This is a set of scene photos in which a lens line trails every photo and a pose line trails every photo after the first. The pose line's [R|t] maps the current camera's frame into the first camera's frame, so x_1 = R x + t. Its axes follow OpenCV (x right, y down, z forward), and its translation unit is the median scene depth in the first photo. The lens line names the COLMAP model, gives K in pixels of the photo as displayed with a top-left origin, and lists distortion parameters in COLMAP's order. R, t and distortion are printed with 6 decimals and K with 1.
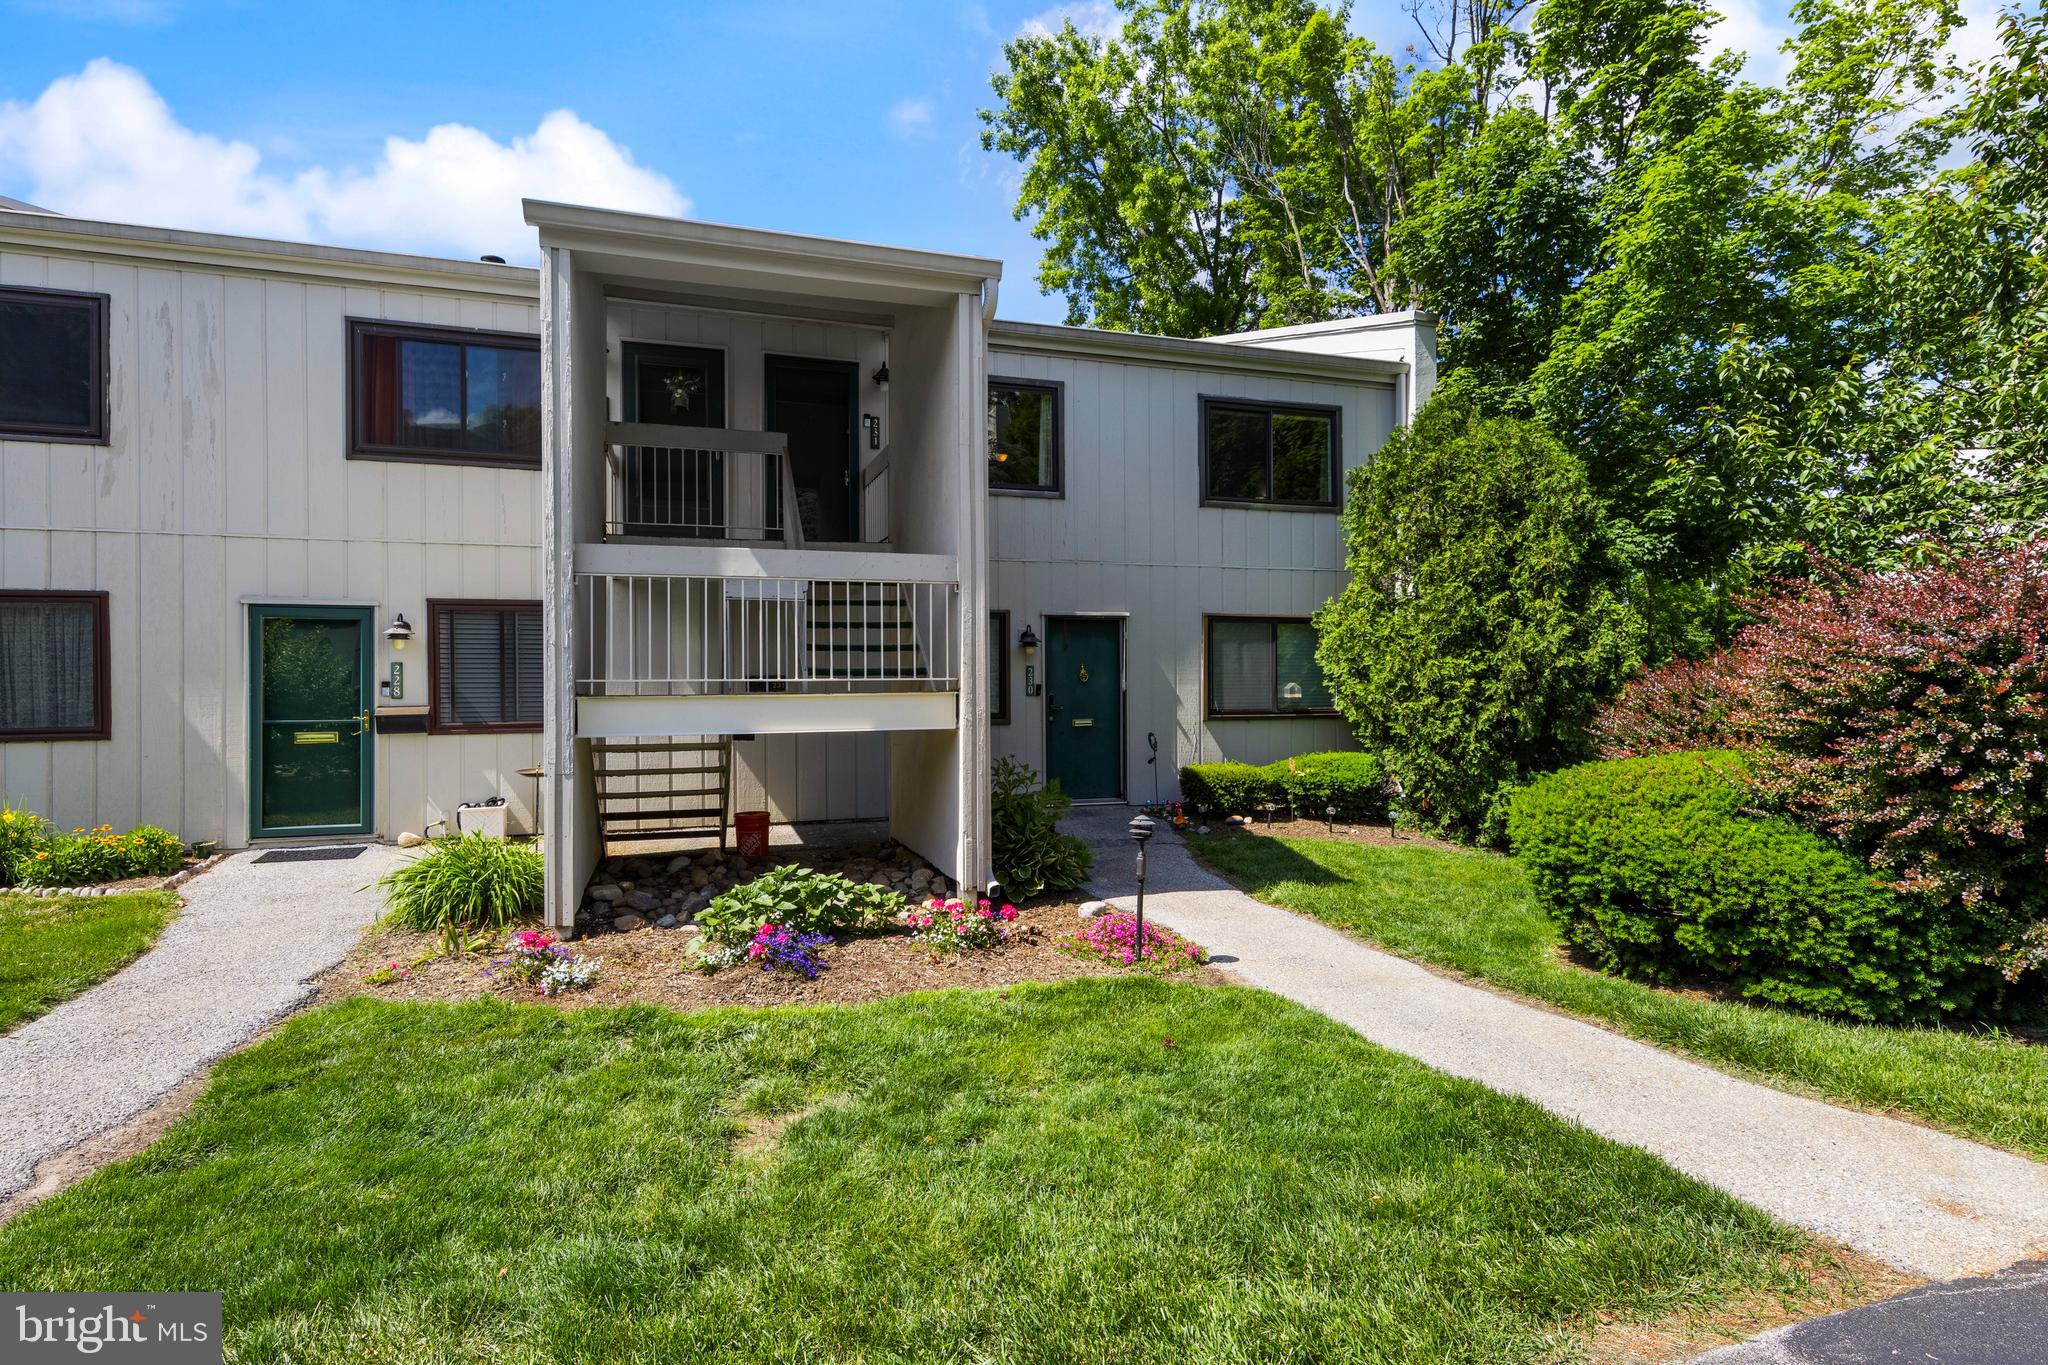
lens RADIAL K [[1054.1, 0, 1025.8], [0, 1054.1, 675.2], [0, 0, 1]] dist [0.011539, -0.001160]
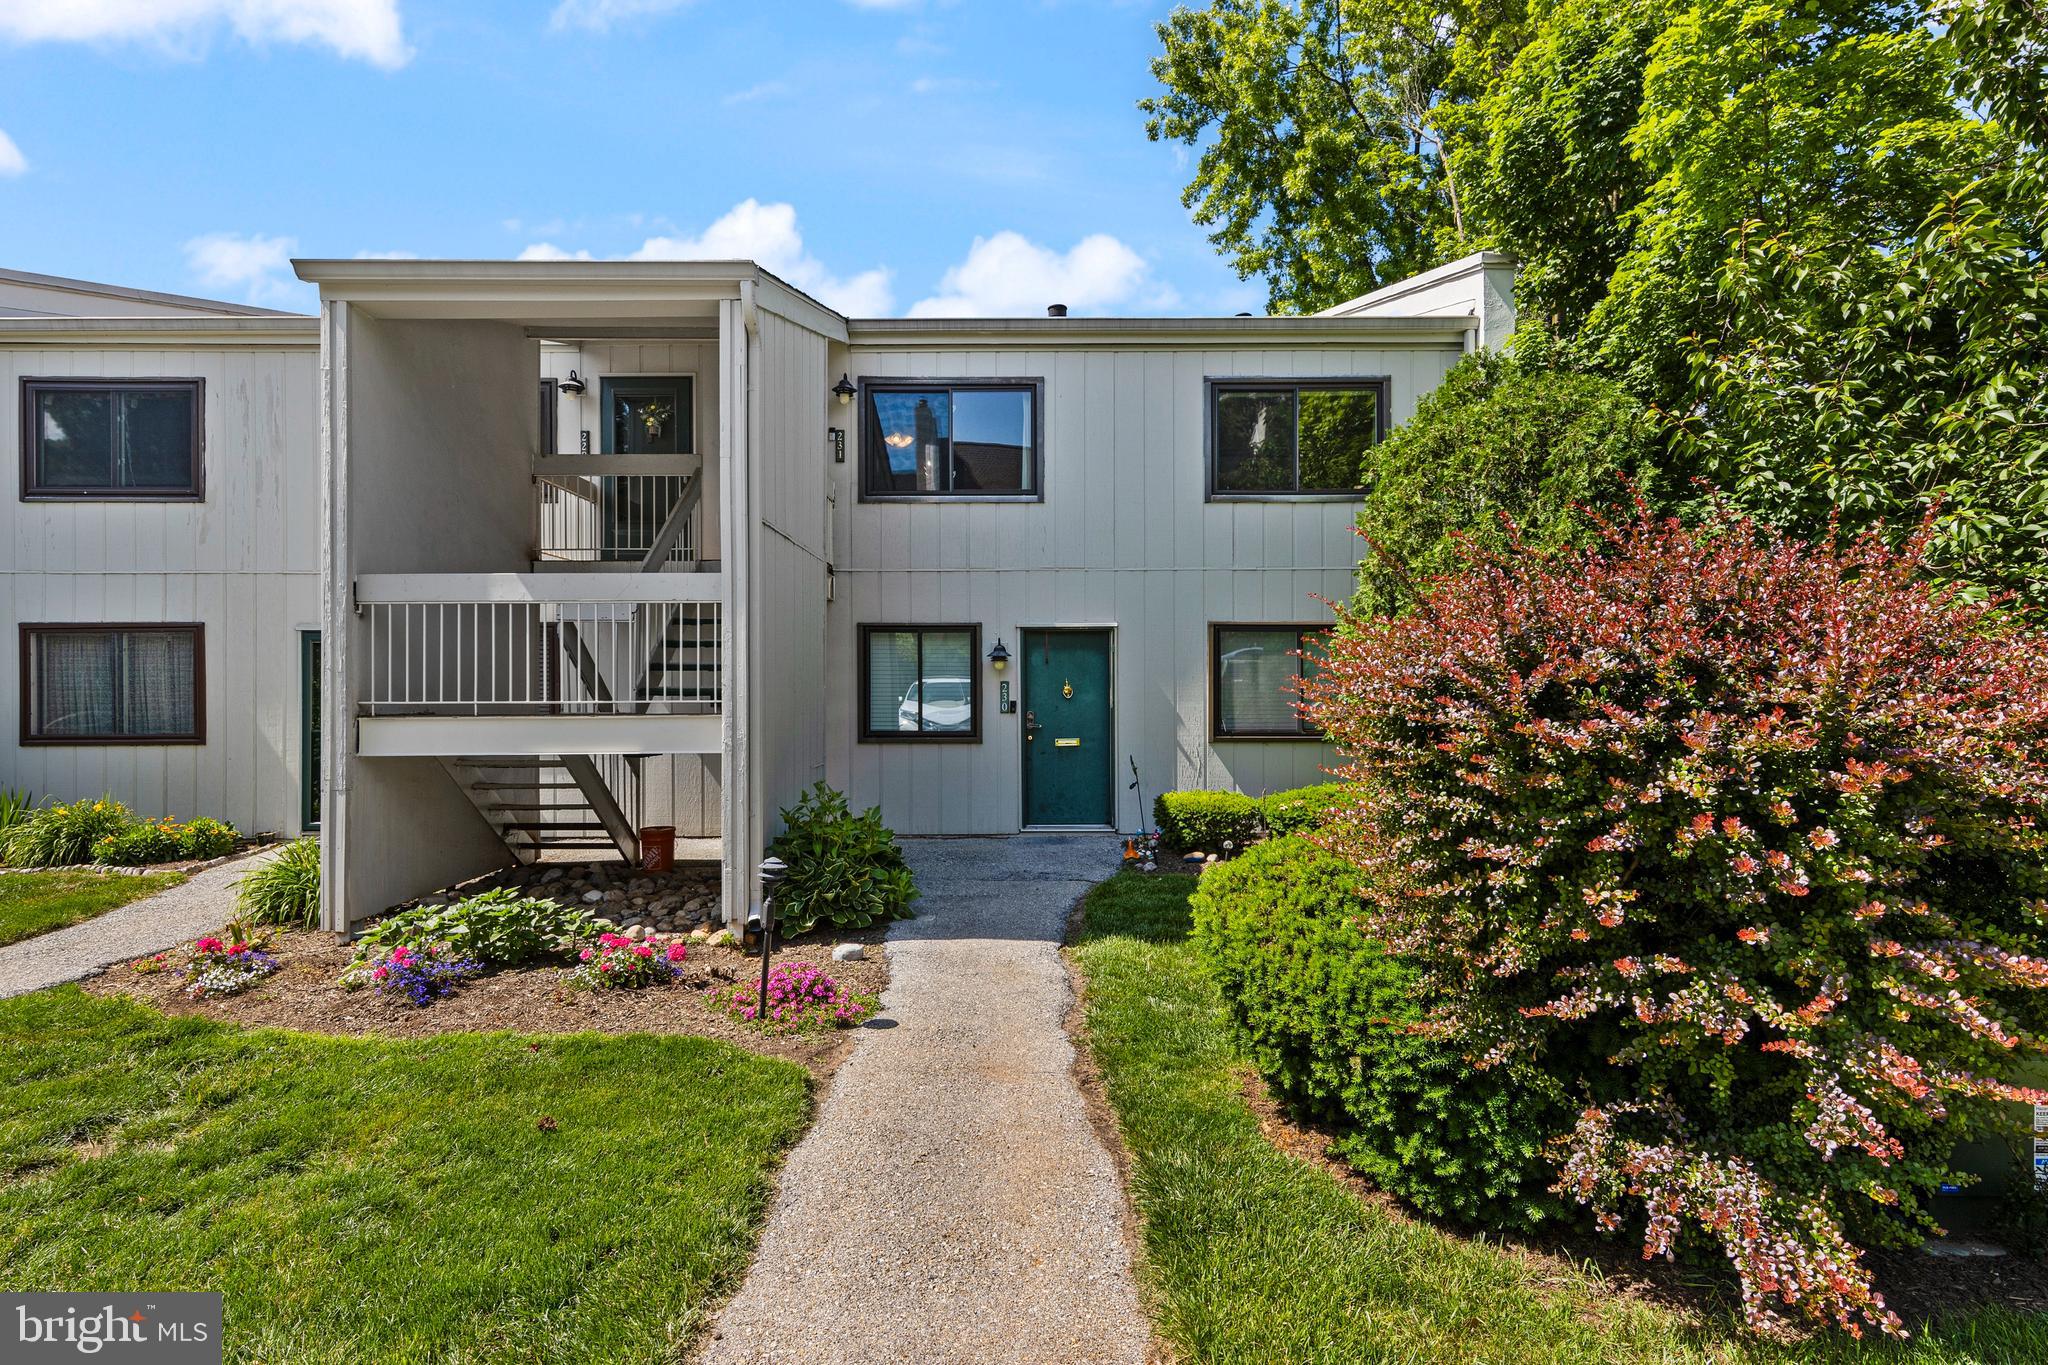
lens RADIAL K [[1052.0, 0, 1038.8], [0, 1052.0, 679.6], [0, 0, 1]] dist [0.011281, -0.000048]
pose [[0.950690, -0.000076, -0.310142, 0.417141], [-0.000087, 1.000000, -0.000513, -0.012931], [0.310142, 0.000514, 0.950690, 0.145998]]
